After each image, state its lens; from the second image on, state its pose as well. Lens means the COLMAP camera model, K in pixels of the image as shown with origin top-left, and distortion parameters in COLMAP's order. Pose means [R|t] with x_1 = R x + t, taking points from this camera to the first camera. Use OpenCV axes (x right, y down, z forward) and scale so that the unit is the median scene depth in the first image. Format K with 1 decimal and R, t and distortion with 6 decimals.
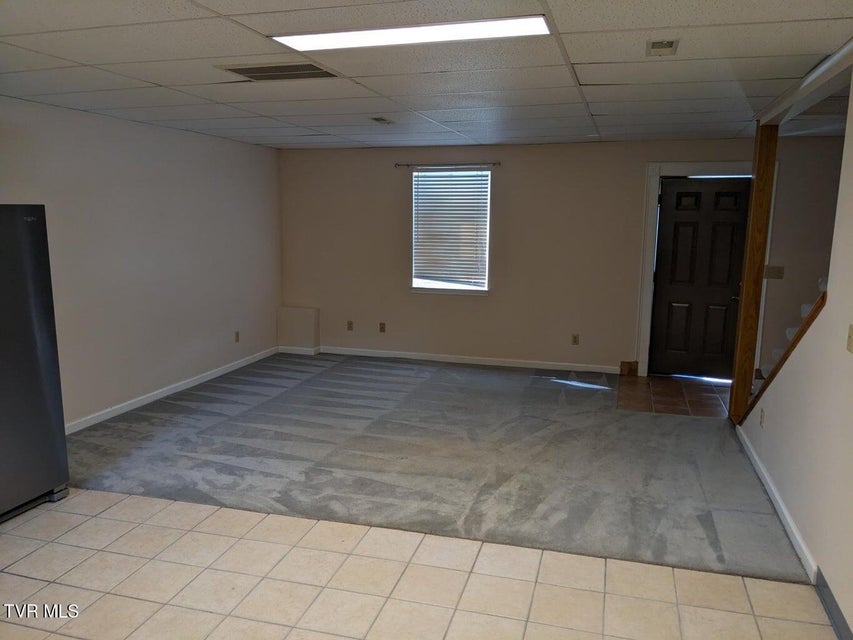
lens RADIAL K [[682.4, 0, 426.5], [0, 682.4, 320.0], [0, 0, 1]] dist [-0.005437, -0.001880]
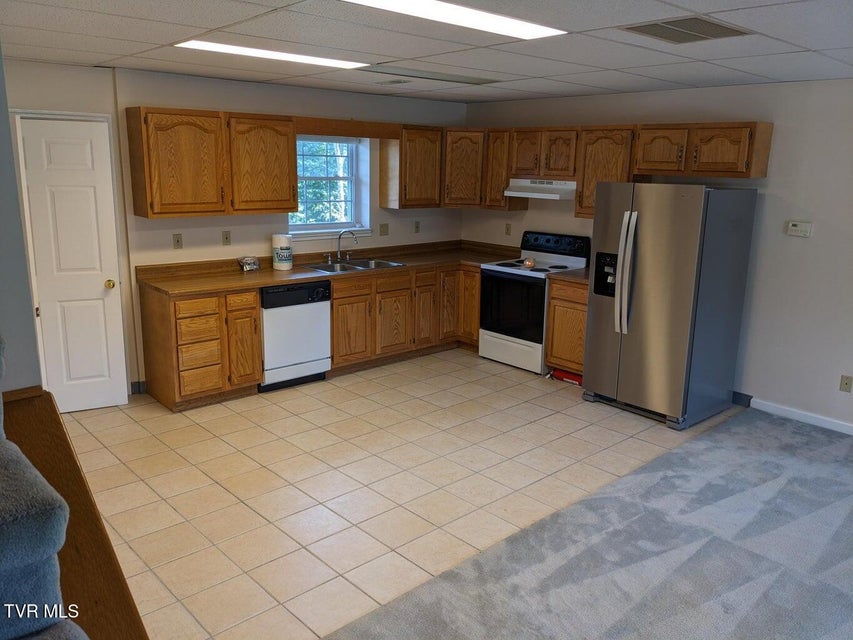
lens RADIAL K [[682.4, 0, 426.5], [0, 682.4, 320.0], [0, 0, 1]] dist [-0.005437, -0.001880]
pose [[-0.516590, 0.167287, -0.839732, 0.617697], [-0.167880, 0.941904, 0.290918, -0.180589], [0.839614, 0.291259, -0.458494, 1.059783]]
